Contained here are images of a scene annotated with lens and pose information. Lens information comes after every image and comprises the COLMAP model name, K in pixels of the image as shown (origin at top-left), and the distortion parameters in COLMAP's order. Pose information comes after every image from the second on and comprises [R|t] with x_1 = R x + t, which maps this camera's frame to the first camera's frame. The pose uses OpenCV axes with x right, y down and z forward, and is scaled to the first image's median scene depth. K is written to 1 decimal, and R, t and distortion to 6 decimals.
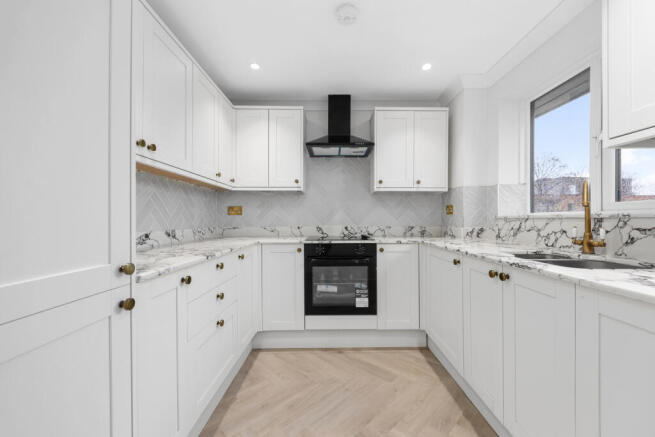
lens RADIAL K [[259.3, 0, 329.9], [0, 259.3, 222.3], [0, 0, 1]] dist [0.000252, 0.000039]
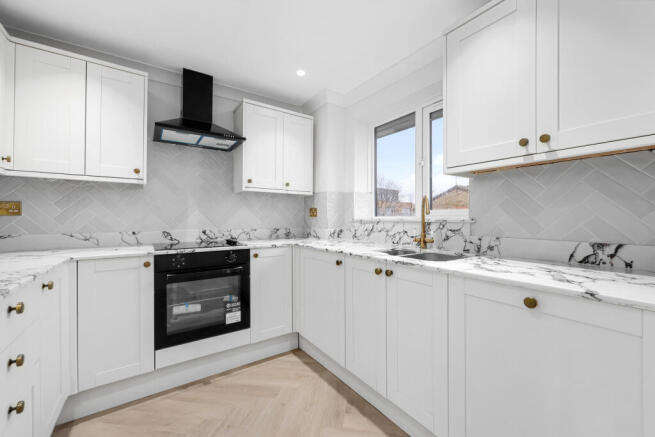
lens RADIAL K [[265.1, 0, 327.5], [0, 265.1, 218.5], [0, 0, 1]] dist [0.000046, -0.000034]
pose [[0.822465, 0.000969, 0.568814, -0.123695], [0.005128, 0.999945, -0.009117, -0.014720], [-0.568792, 0.010415, 0.822415, 0.079962]]
